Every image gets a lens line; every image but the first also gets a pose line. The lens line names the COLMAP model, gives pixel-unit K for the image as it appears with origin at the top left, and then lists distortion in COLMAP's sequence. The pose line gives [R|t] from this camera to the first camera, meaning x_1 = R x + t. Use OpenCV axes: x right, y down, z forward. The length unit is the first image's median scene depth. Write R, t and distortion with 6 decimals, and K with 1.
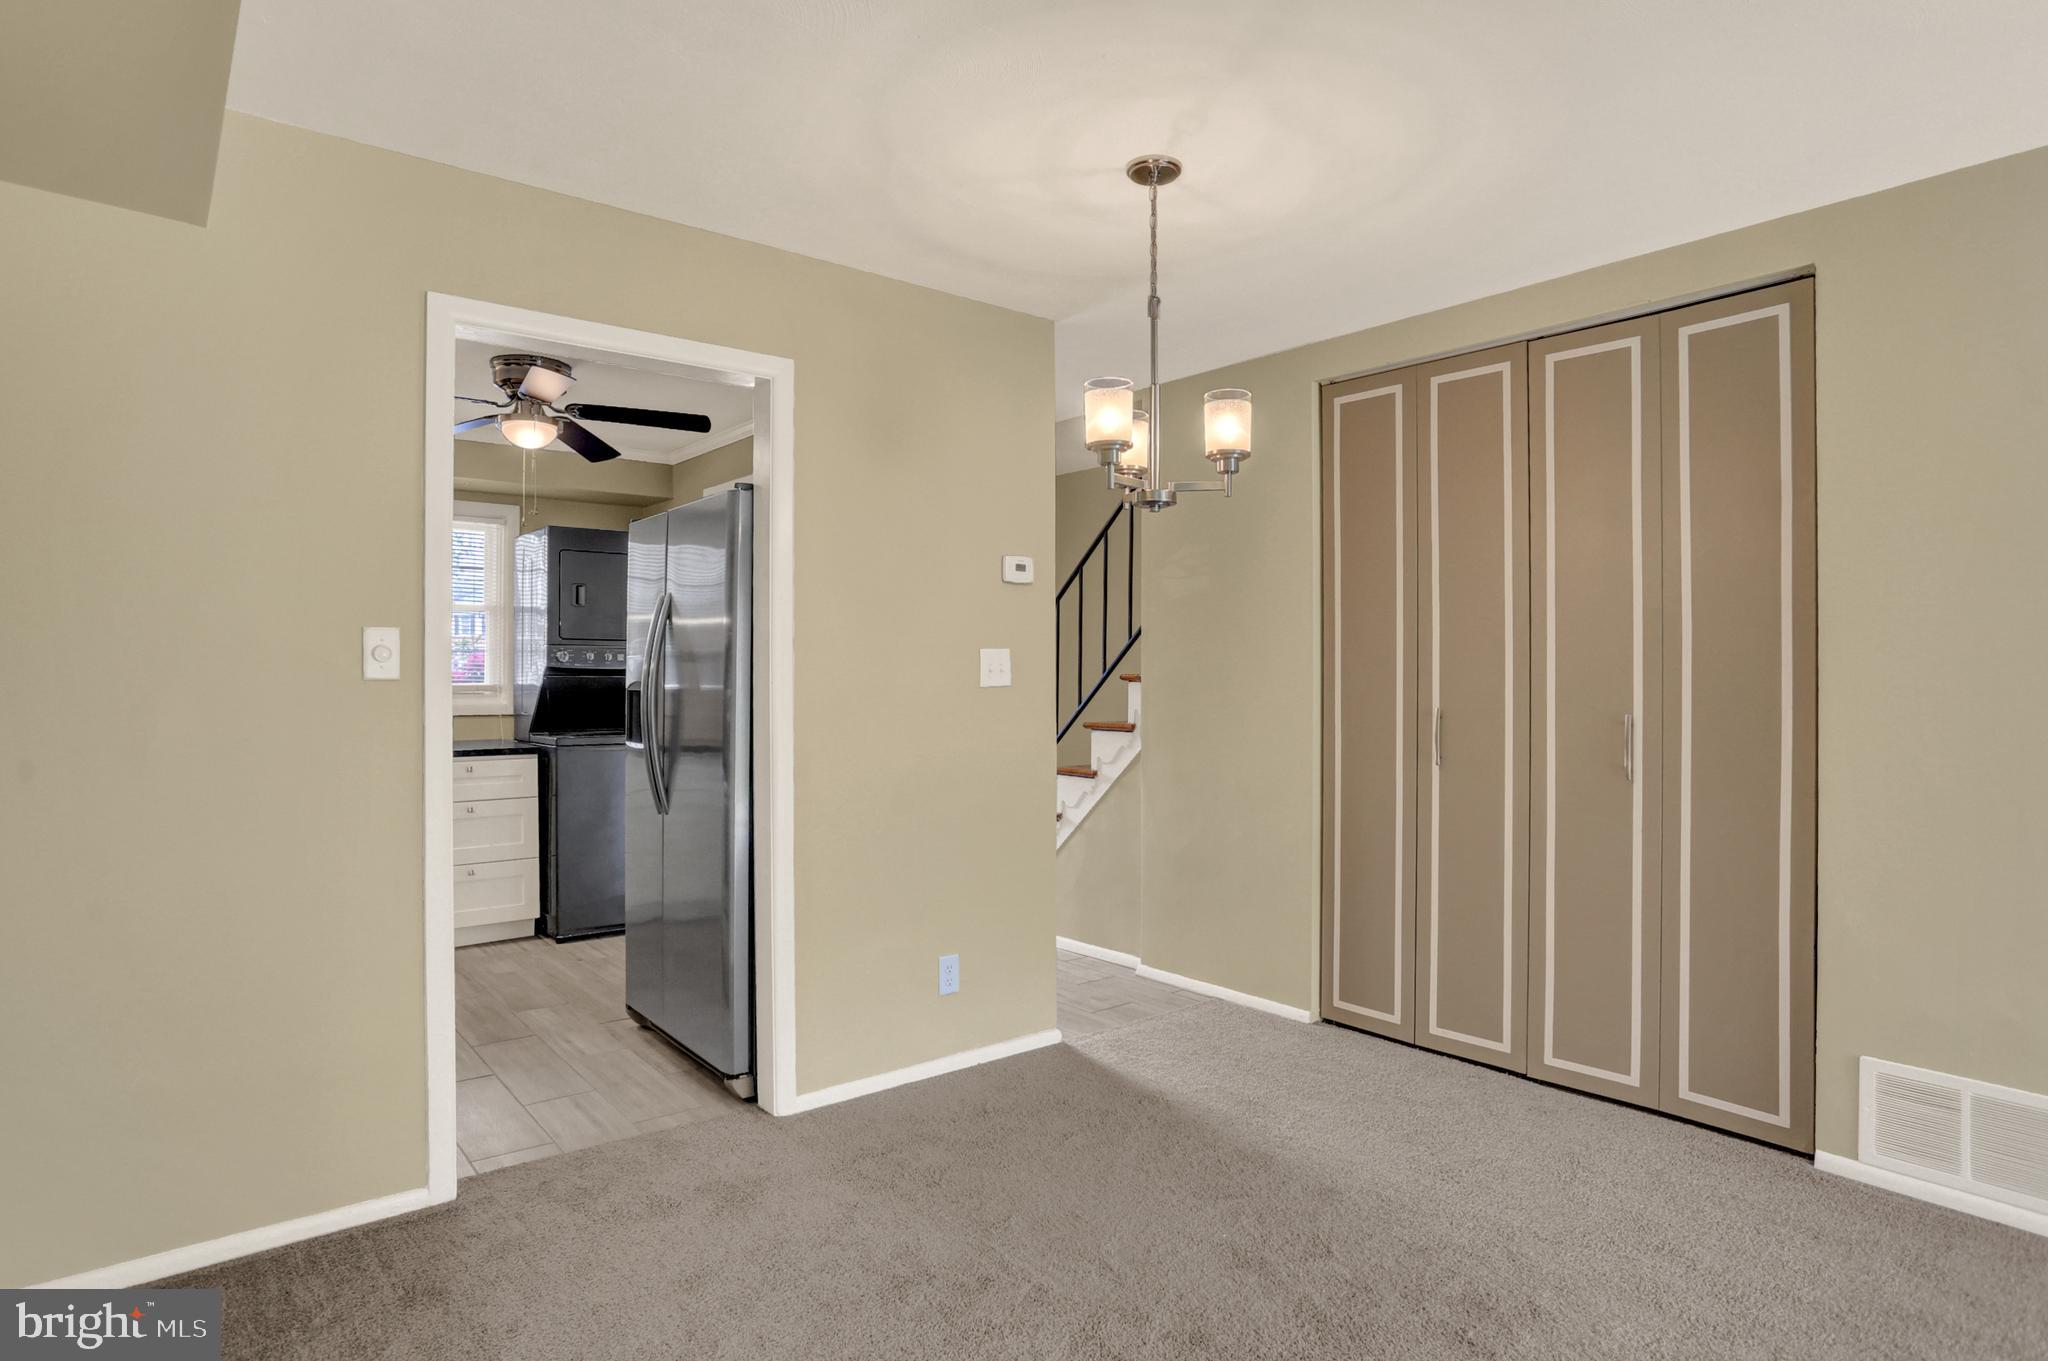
lens RADIAL K [[1116.1, 0, 1024.0], [0, 1116.1, 680.5], [0, 0, 1]] dist [-0.078742, 0.038569]
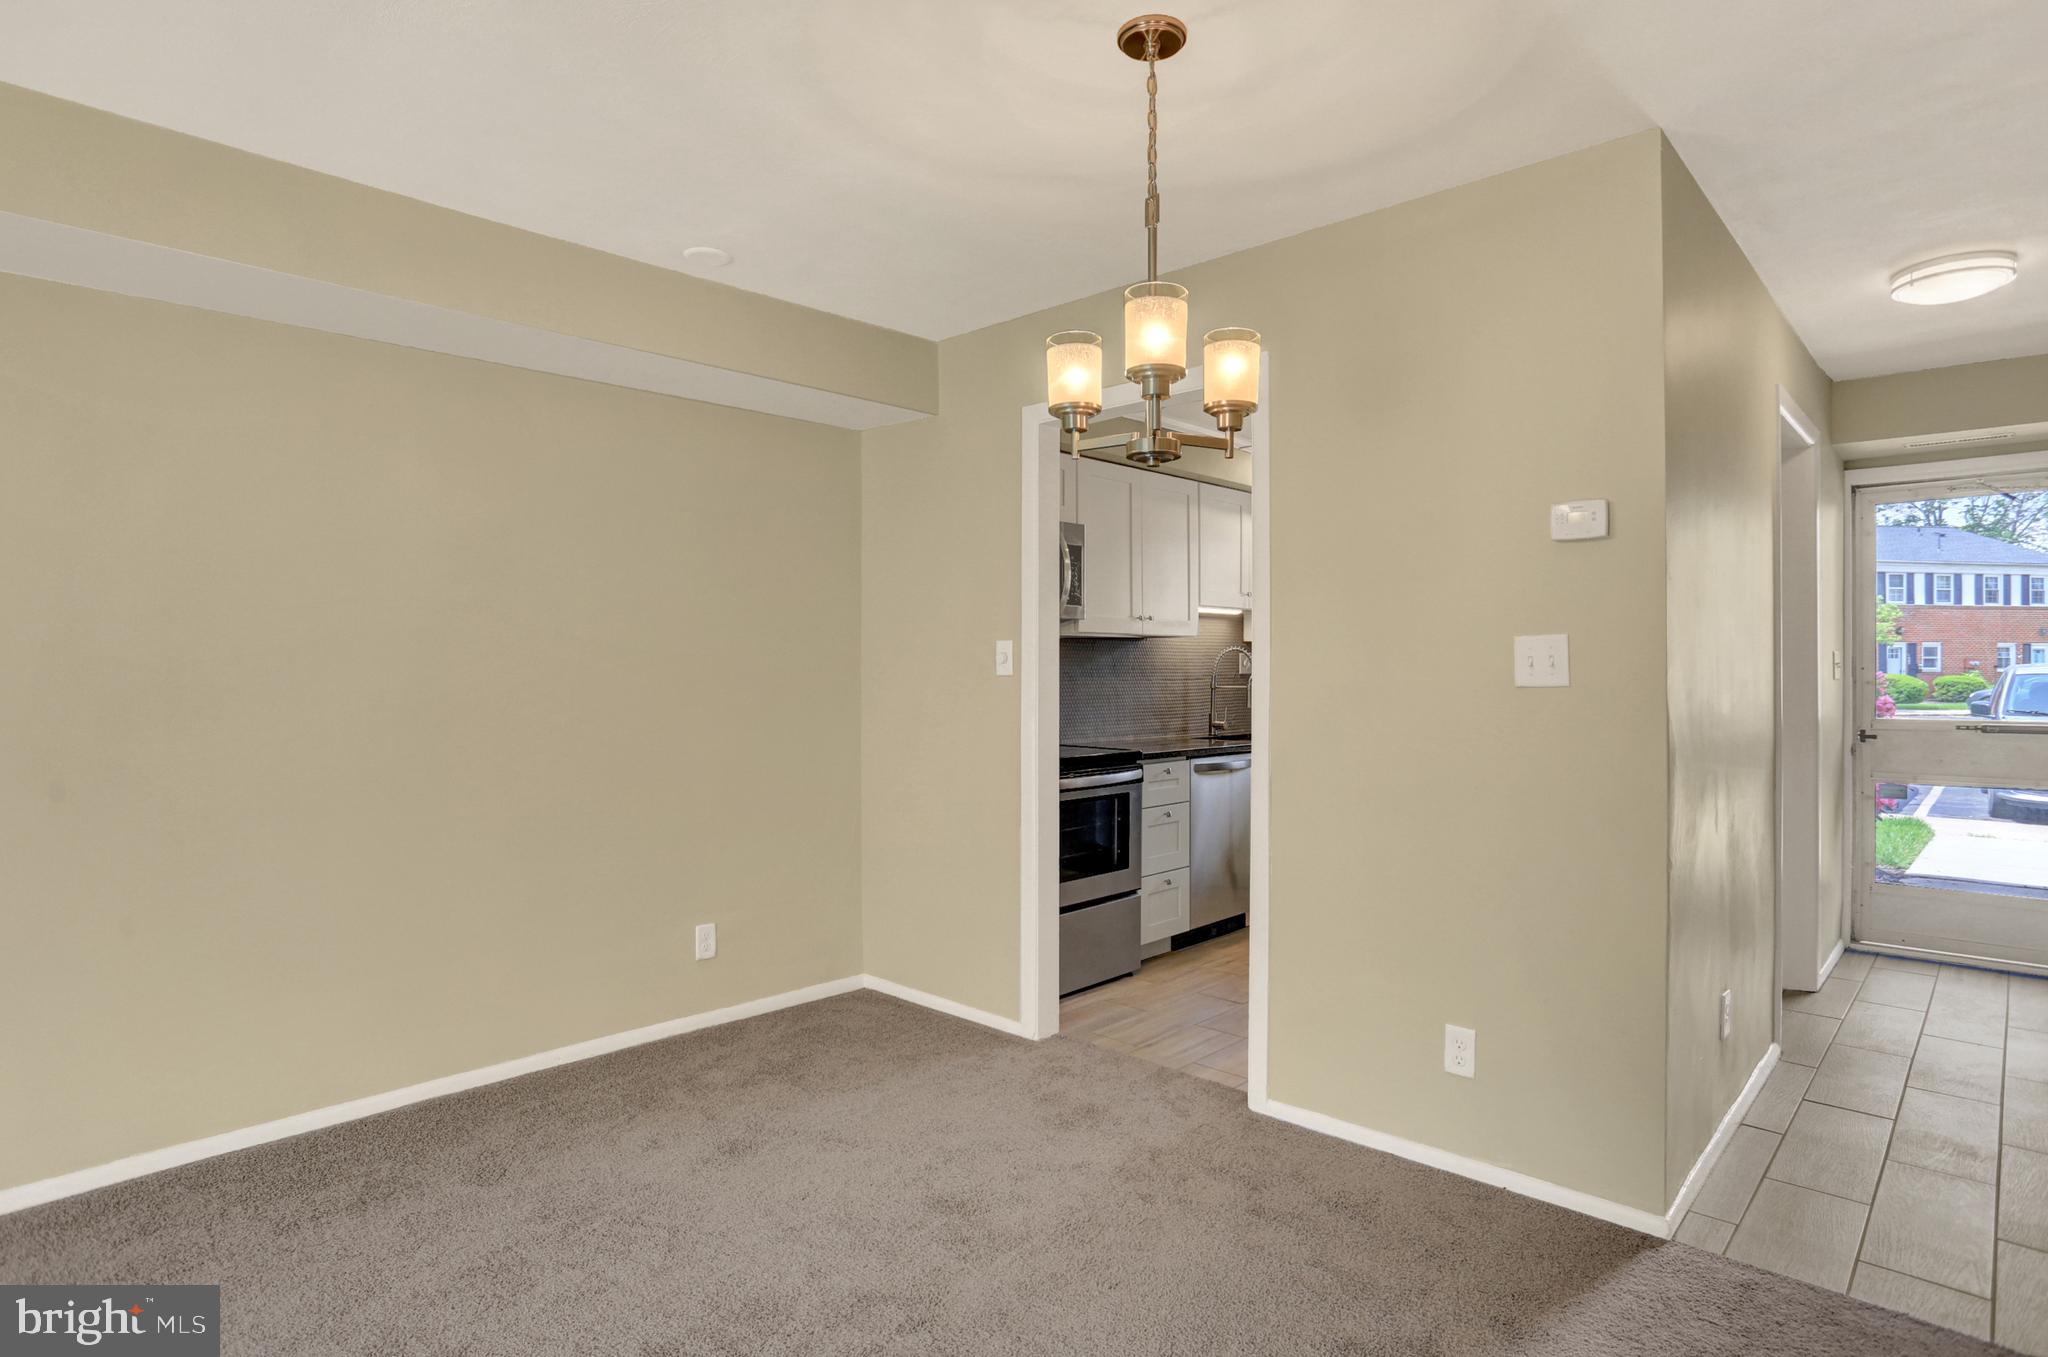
lens RADIAL K [[1091.3, 0, 1024.0], [0, 1091.3, 678.5], [0, 0, 1]] dist [-0.076009, 0.036551]
pose [[0.116833, 0.005279, -0.993138, 0.639247], [-0.003041, 0.999983, 0.004957, -0.002736], [0.993147, 0.002441, 0.116847, 0.593684]]
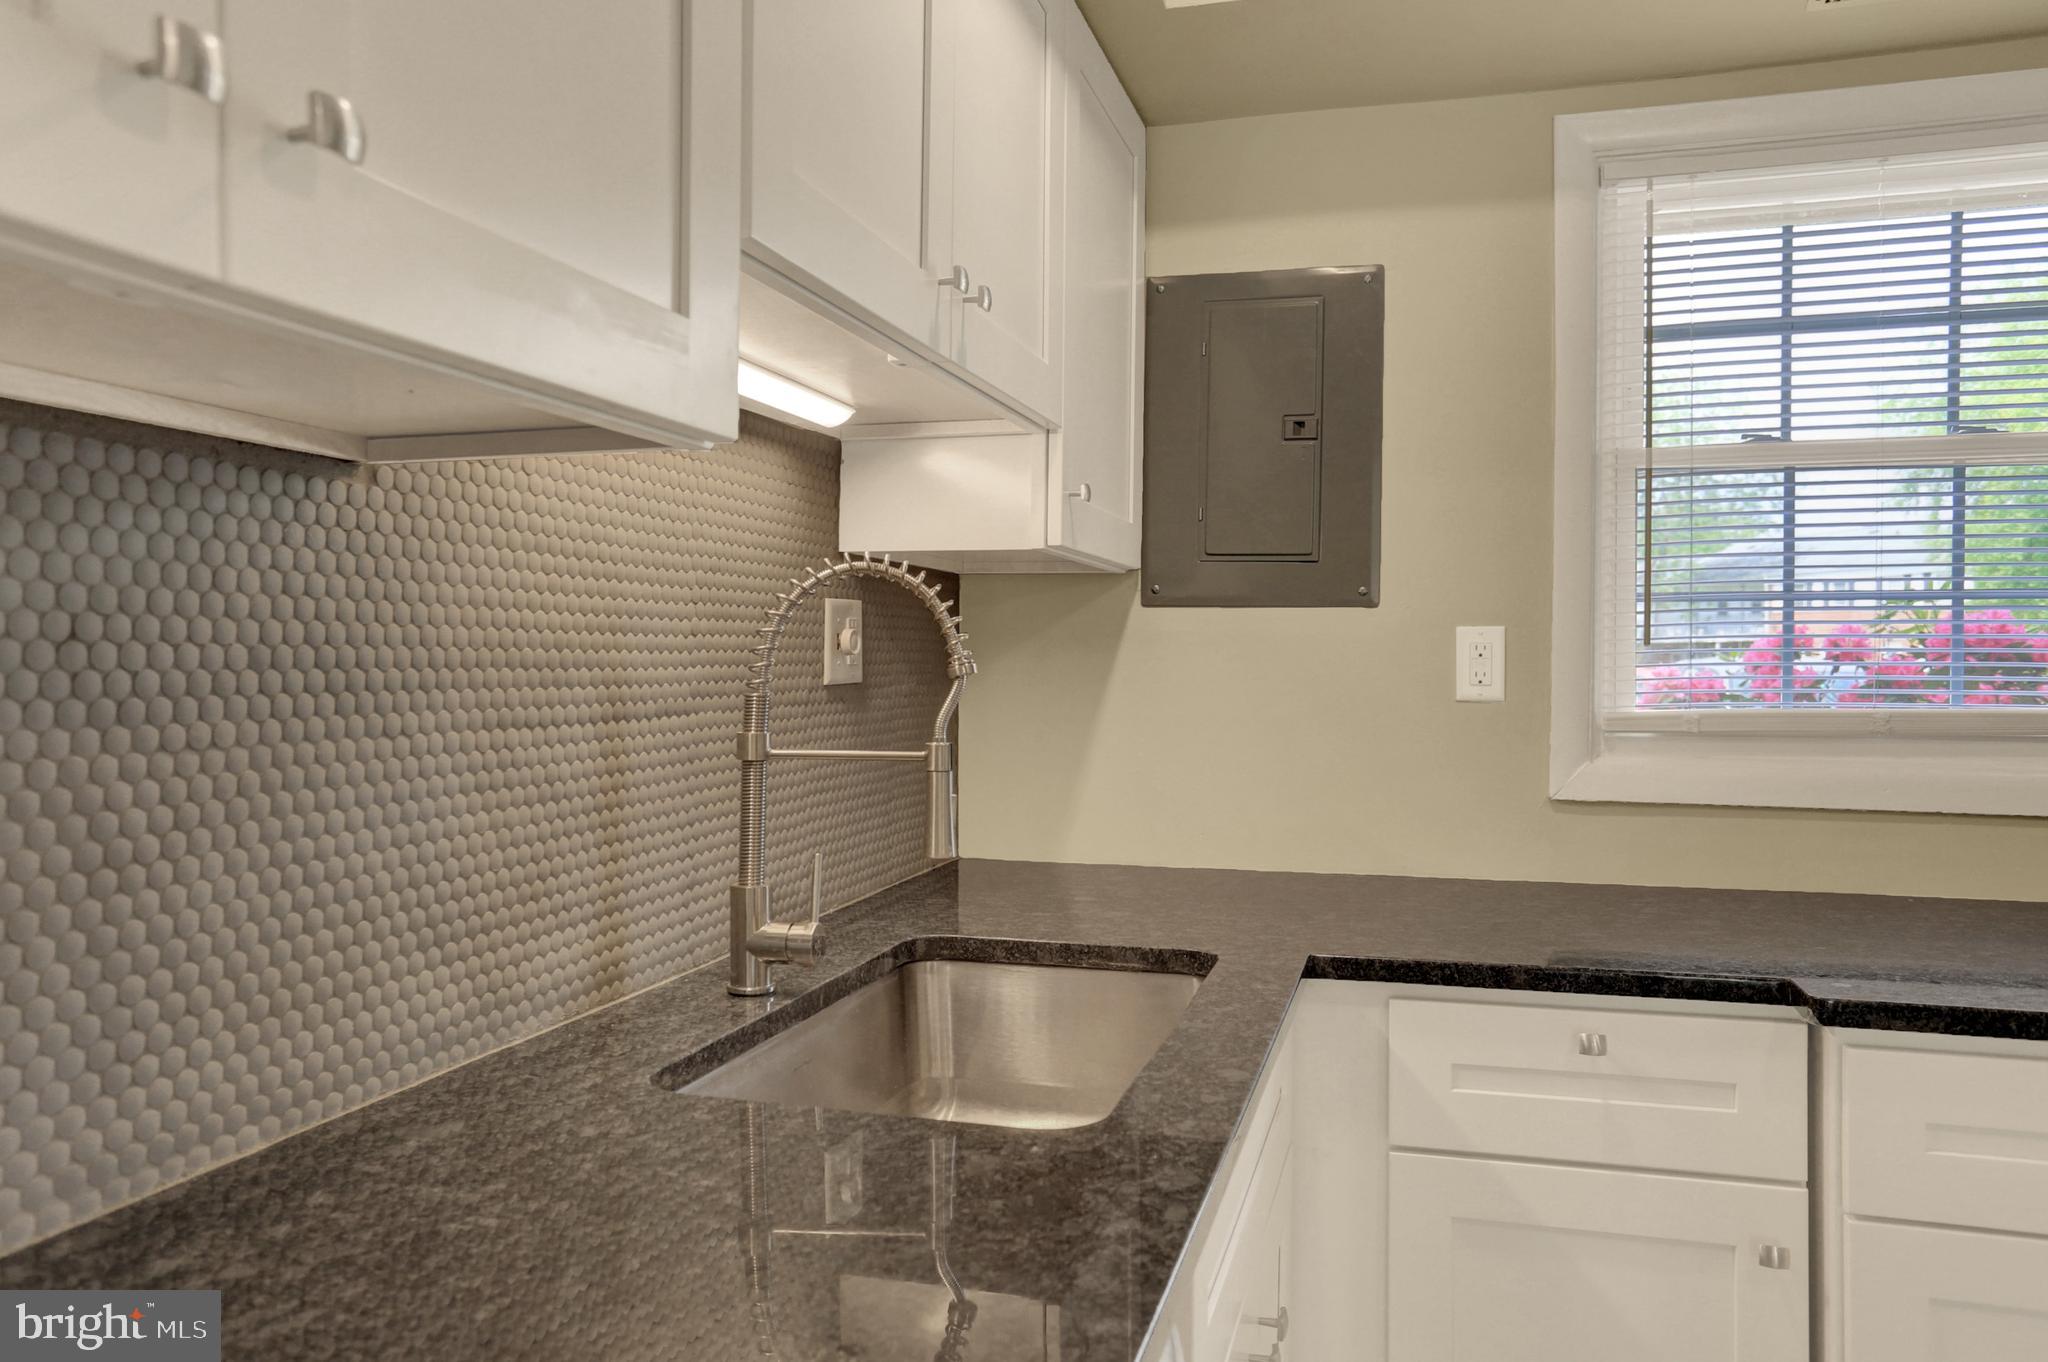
lens RADIAL K [[1447.5, 0, 1047.6], [0, 1447.5, 671.5], [0, 0, 1]] dist [-0.076784, 0.121852]
pose [[0.574489, 0.007476, -0.818478, -0.567446], [-0.006309, 0.999969, 0.004705, -0.010177], [0.818488, 0.002461, 0.574518, 0.895726]]
